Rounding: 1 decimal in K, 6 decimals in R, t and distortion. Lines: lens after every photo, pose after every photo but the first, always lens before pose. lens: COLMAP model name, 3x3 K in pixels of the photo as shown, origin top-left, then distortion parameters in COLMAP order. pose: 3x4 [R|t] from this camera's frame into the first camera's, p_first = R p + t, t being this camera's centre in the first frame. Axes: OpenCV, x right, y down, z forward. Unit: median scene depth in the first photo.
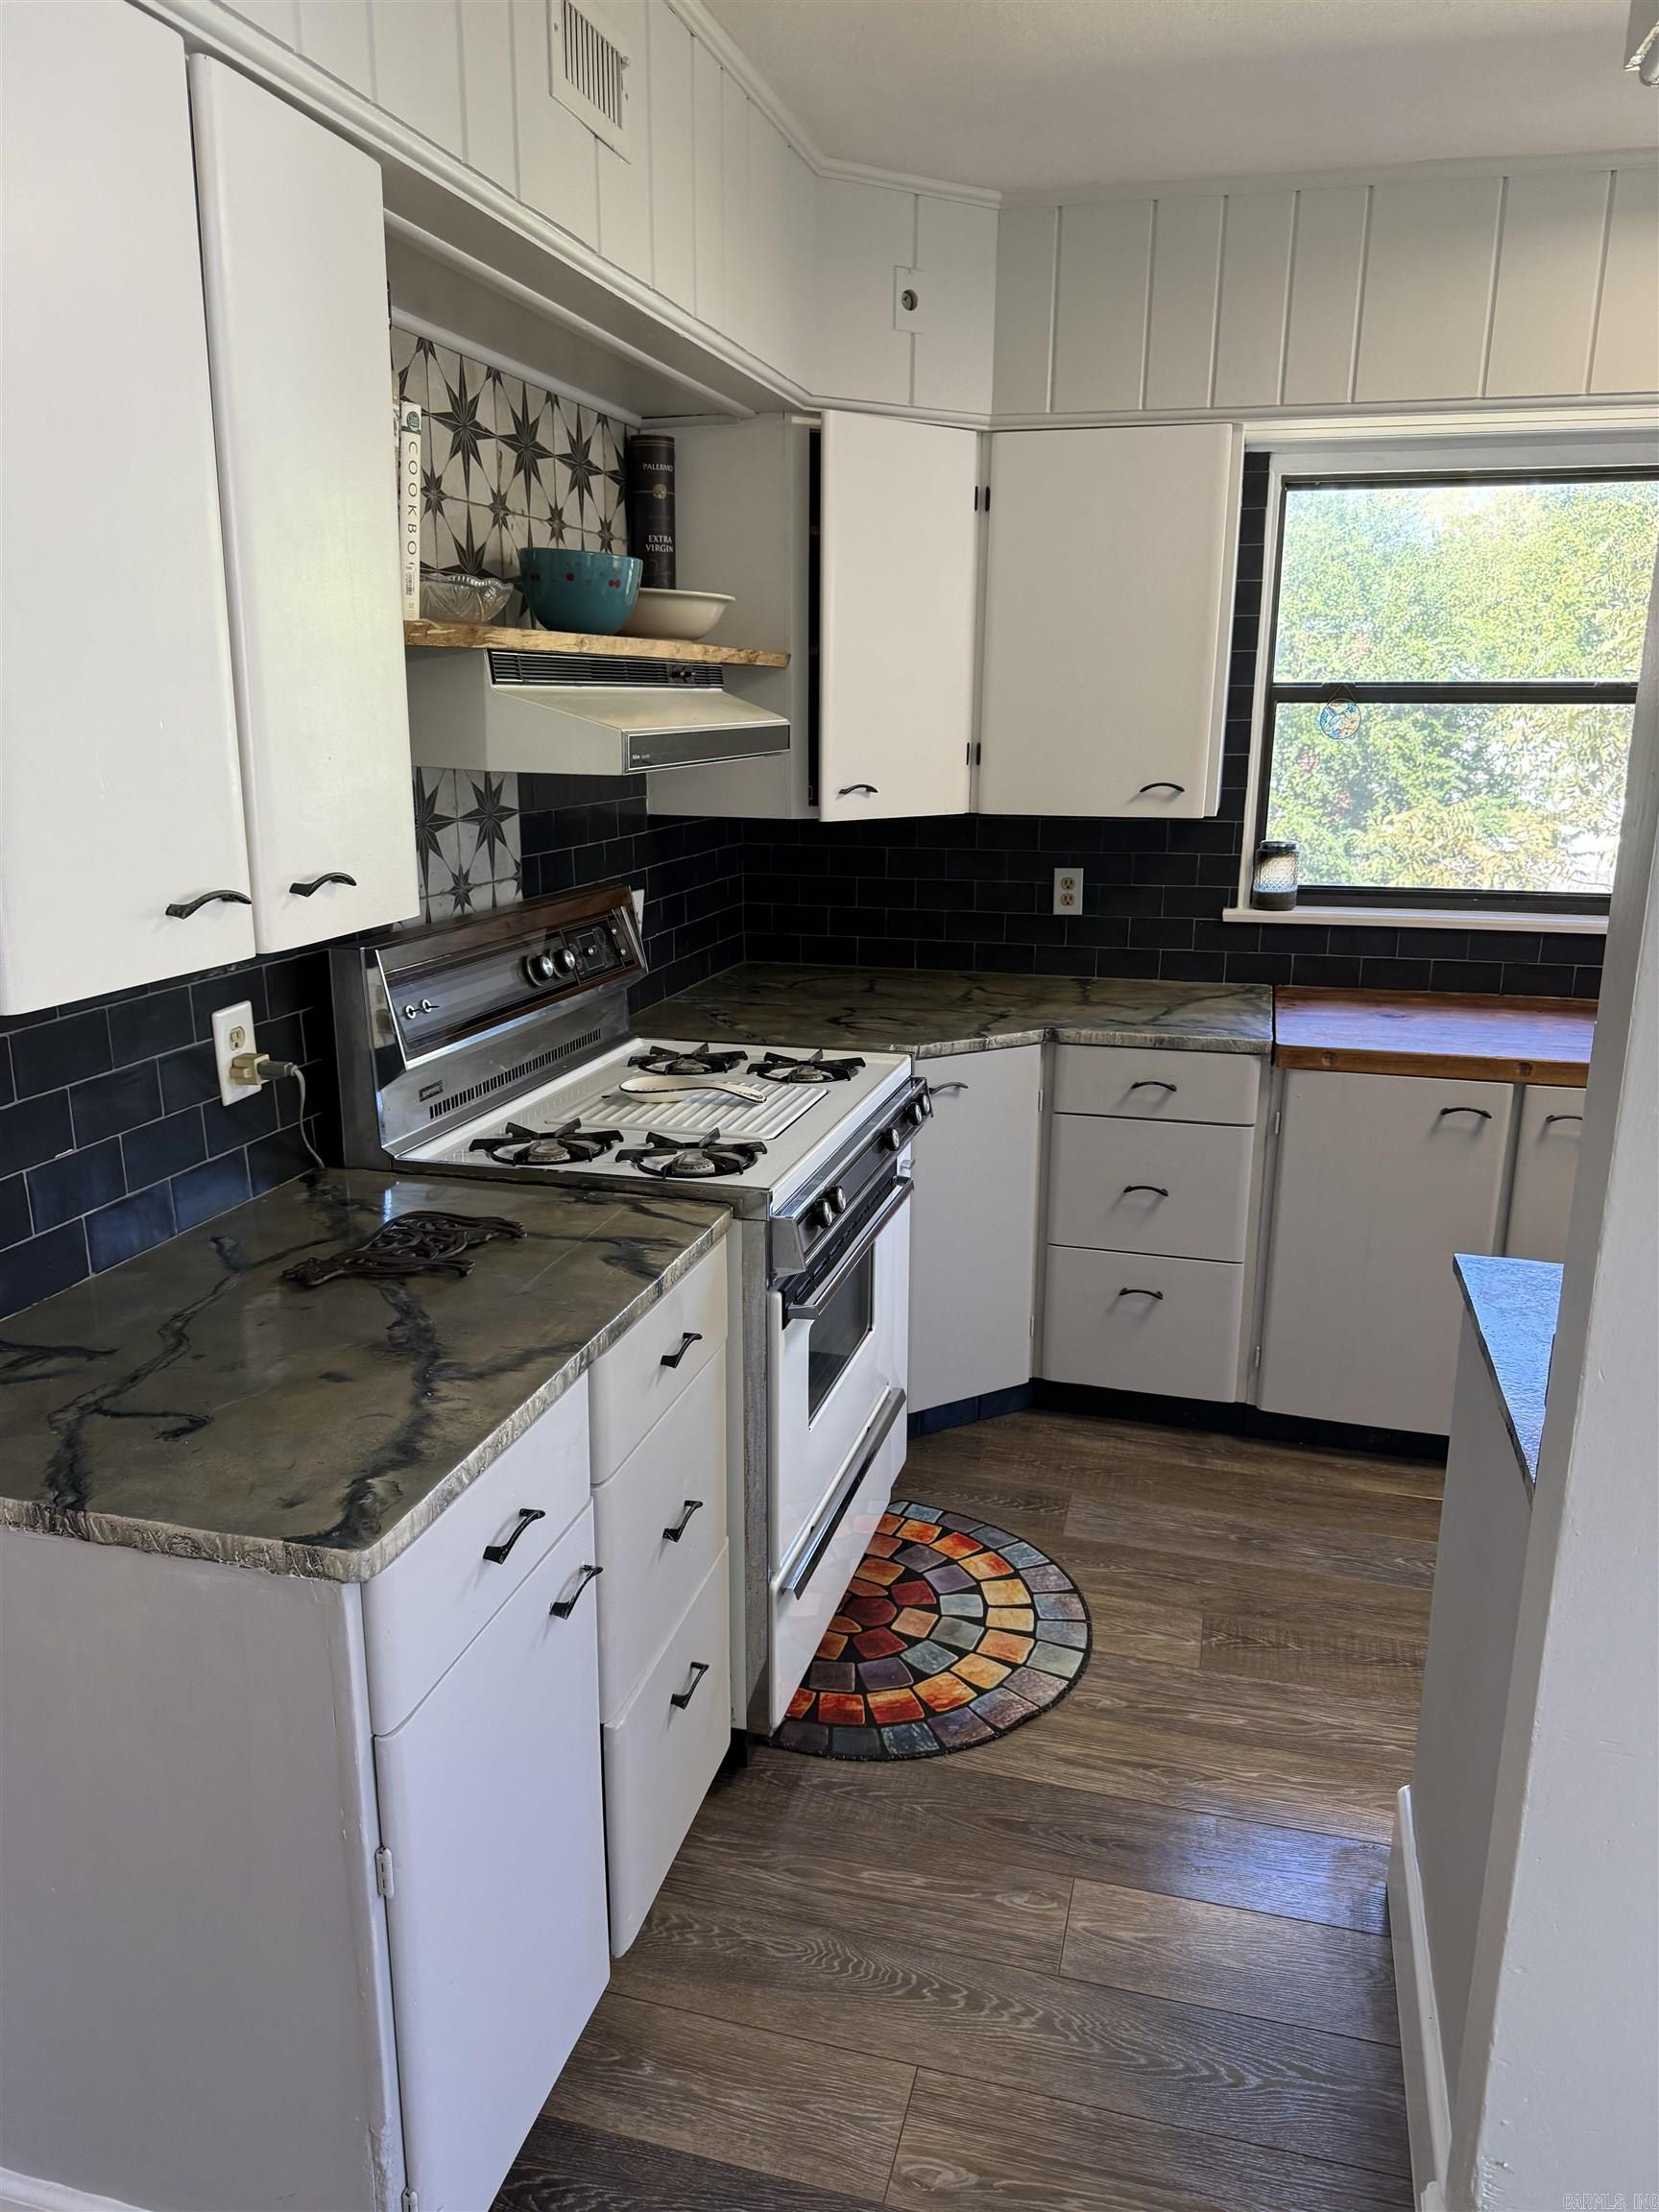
lens RADIAL K [[1576.2, 0, 830.9], [0, 1576.2, 1106.9], [0, 0, 1]] dist [0.006358, 0.001682]
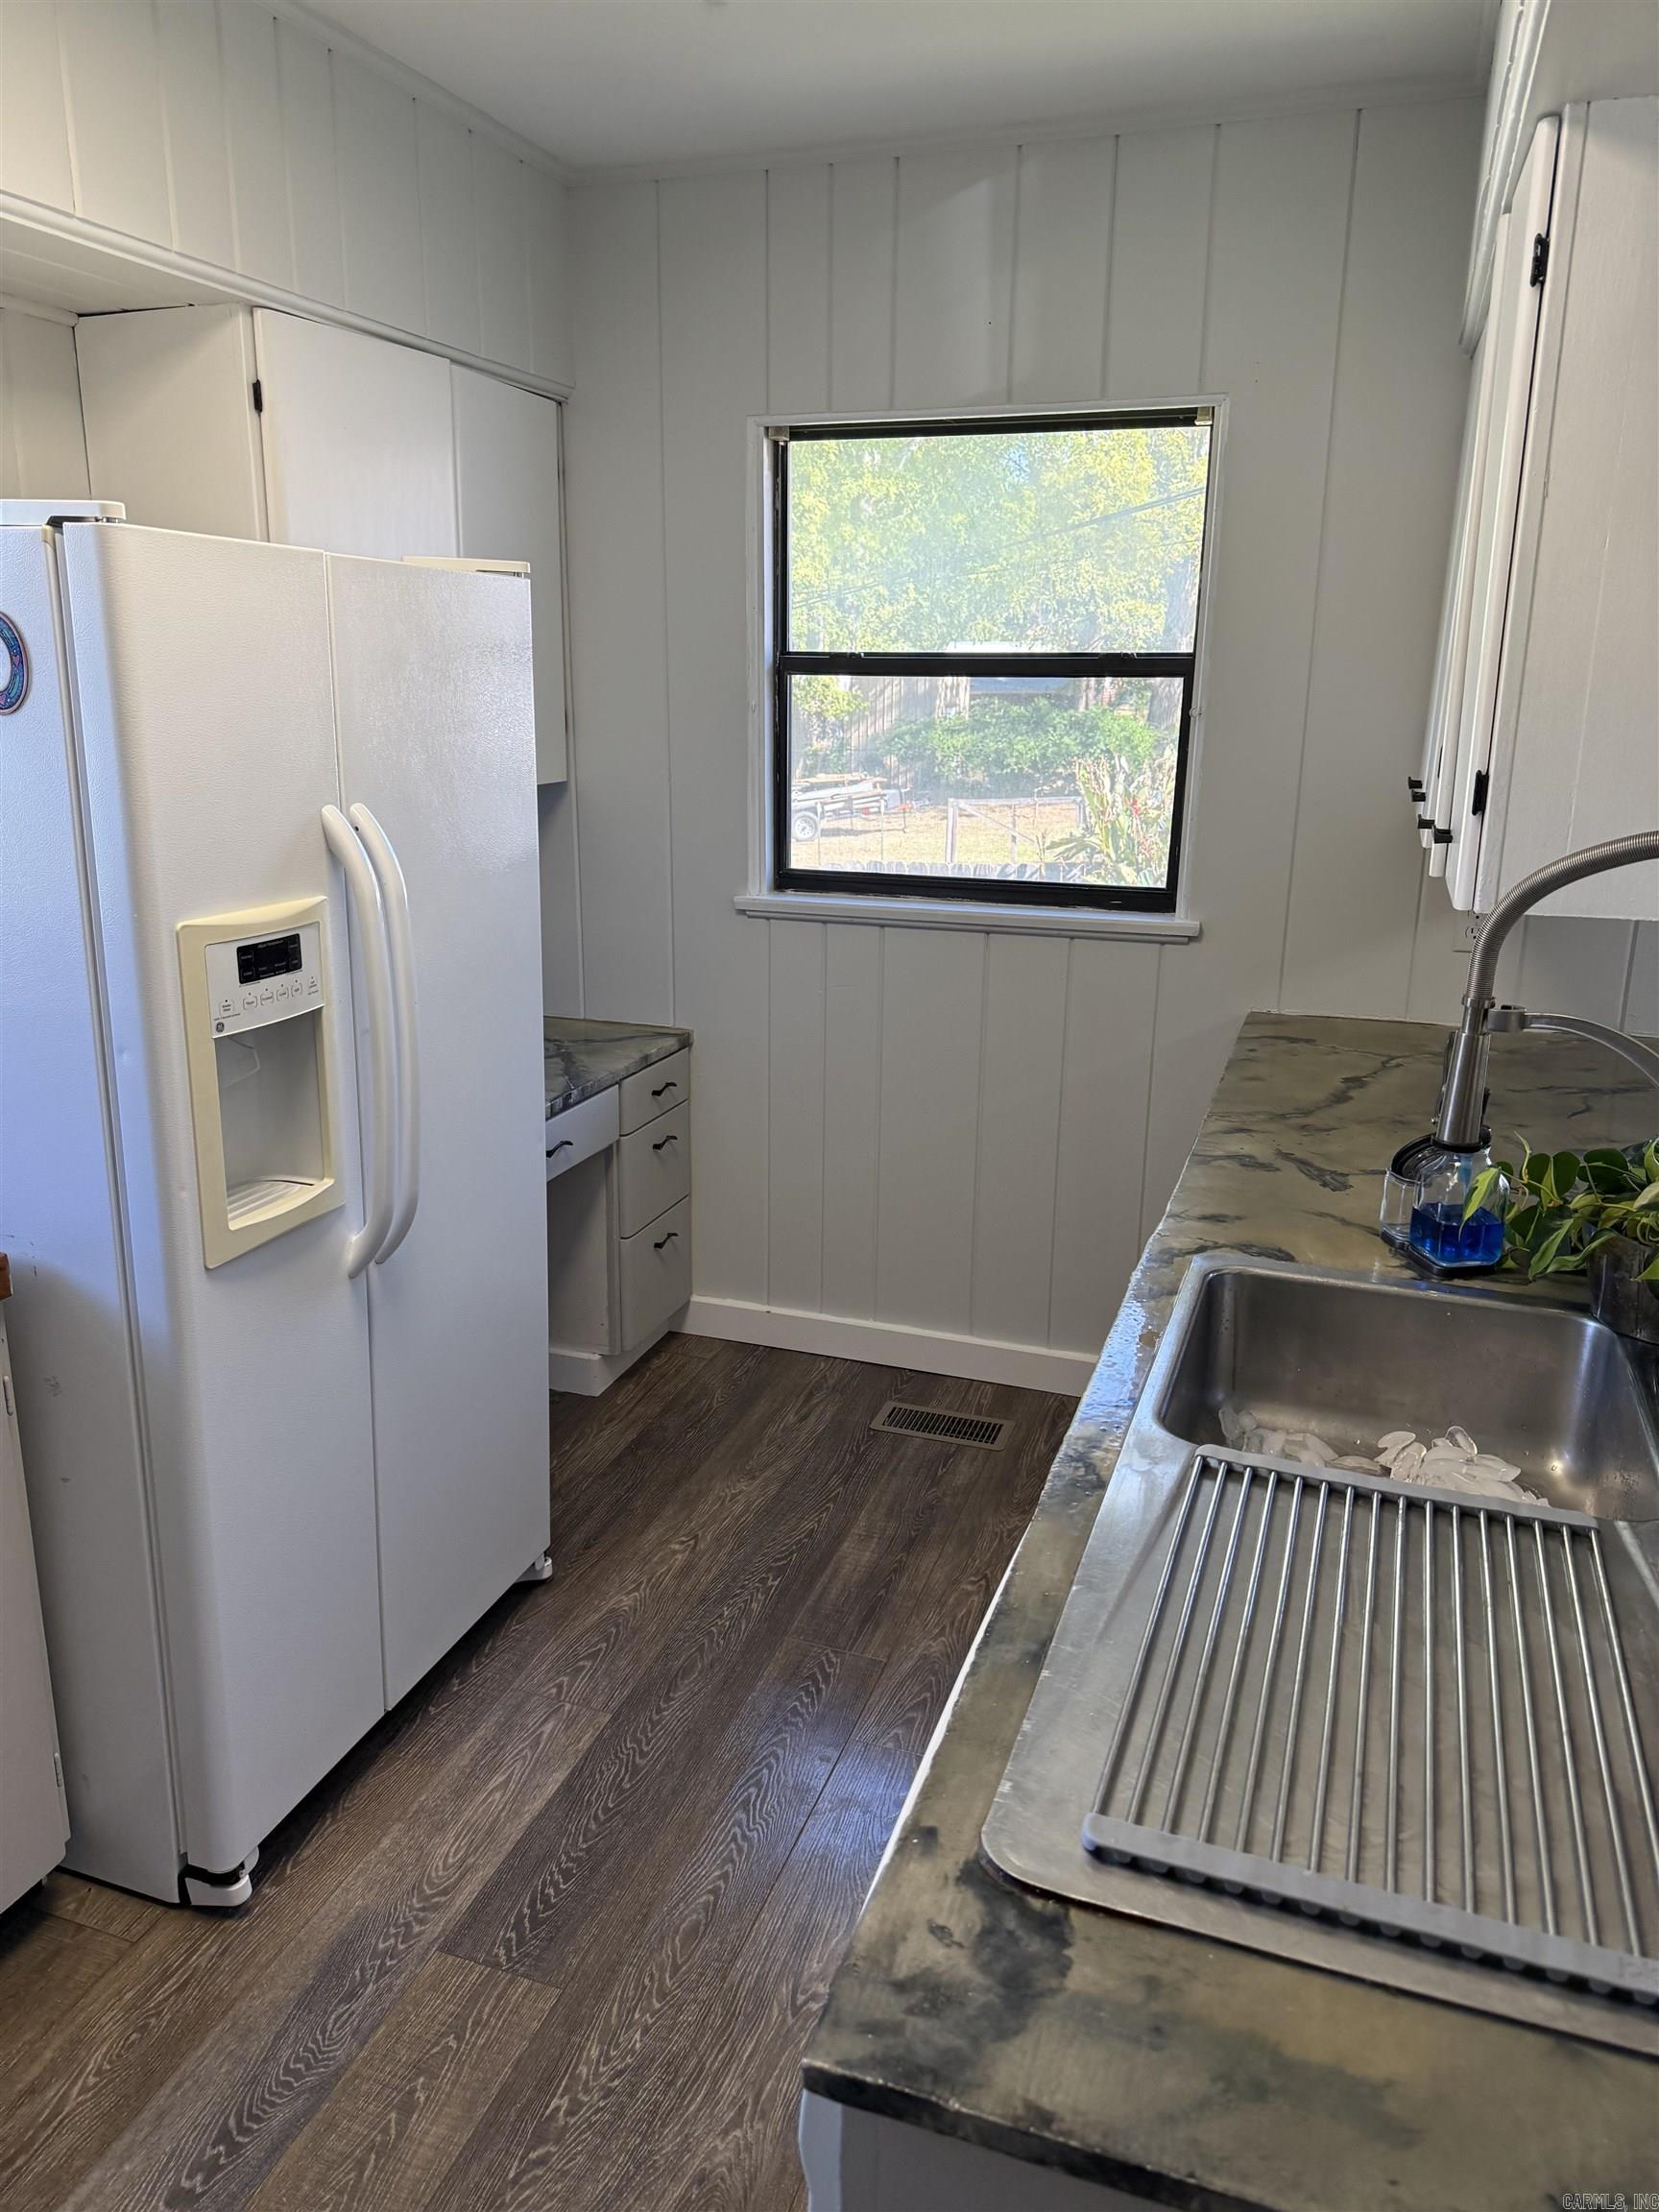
lens RADIAL K [[1576.2, 0, 828.2], [0, 1576.2, 1100.7], [0, 0, 1]] dist [0.006358, 0.001682]
pose [[-0.075351, 0.258436, -0.963085, 0.735072], [-0.264020, 0.926191, 0.269192, -0.314166], [0.961569, 0.274557, -0.001557, 1.161332]]
